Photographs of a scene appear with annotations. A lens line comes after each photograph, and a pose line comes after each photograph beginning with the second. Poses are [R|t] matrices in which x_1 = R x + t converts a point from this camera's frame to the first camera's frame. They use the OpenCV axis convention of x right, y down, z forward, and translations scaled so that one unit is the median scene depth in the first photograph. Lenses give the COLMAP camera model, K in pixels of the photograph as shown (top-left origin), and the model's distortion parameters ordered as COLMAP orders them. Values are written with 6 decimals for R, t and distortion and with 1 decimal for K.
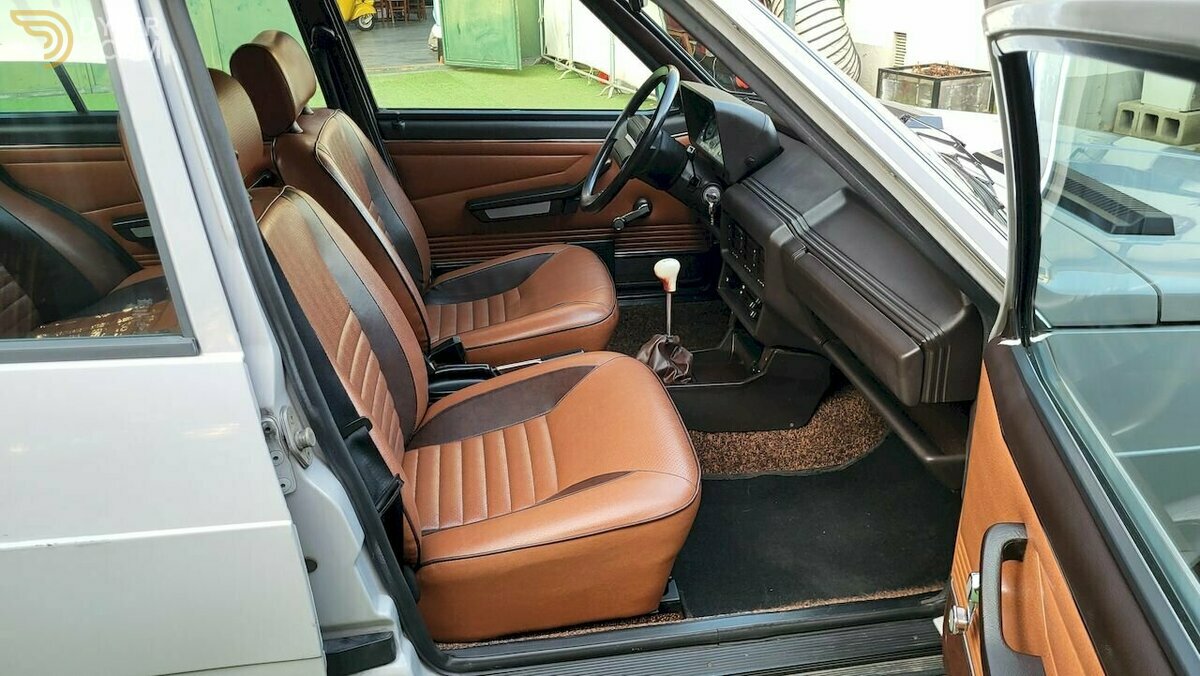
lens RADIAL K [[901.0, 0, 583.8], [0, 901.0, 337.0], [0, 0, 1]] dist [0.043318, -0.003926]
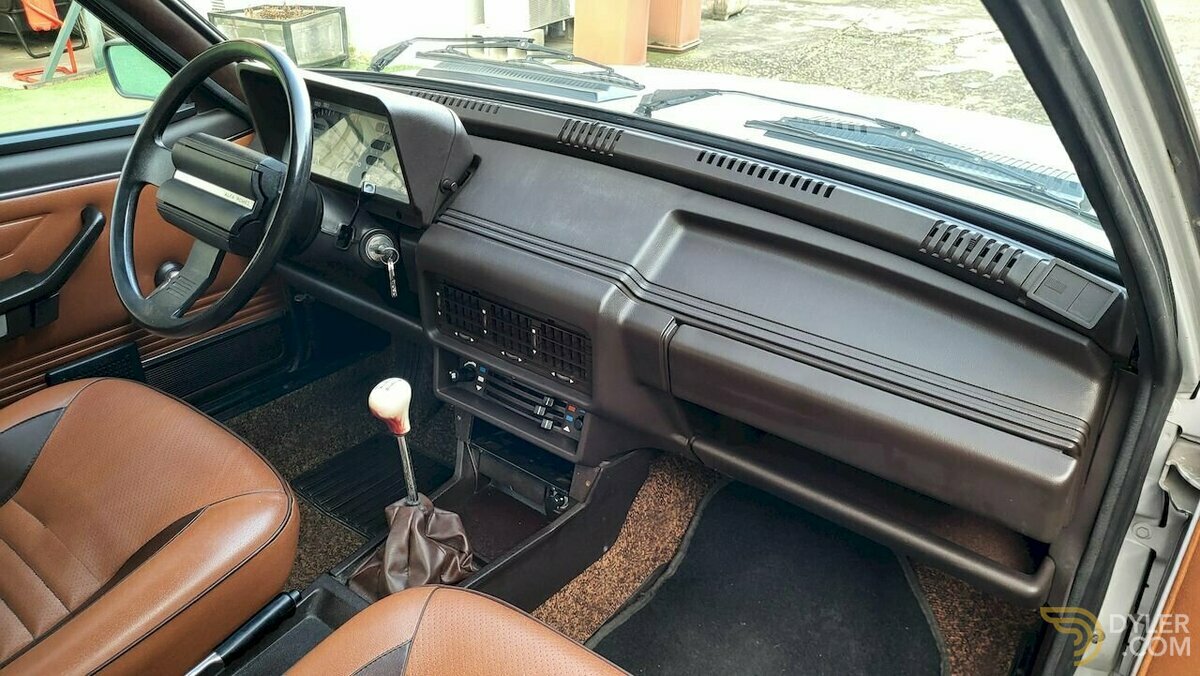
lens RADIAL K [[902.0, 0, 597.1], [0, 902.0, 328.2], [0, 0, 1]] dist [0.036861, -0.003522]
pose [[0.716206, -0.289607, 0.634962, -0.167101], [0.255924, 0.955438, 0.147106, -0.169744], [-0.649270, 0.057143, 0.758408, 0.475967]]
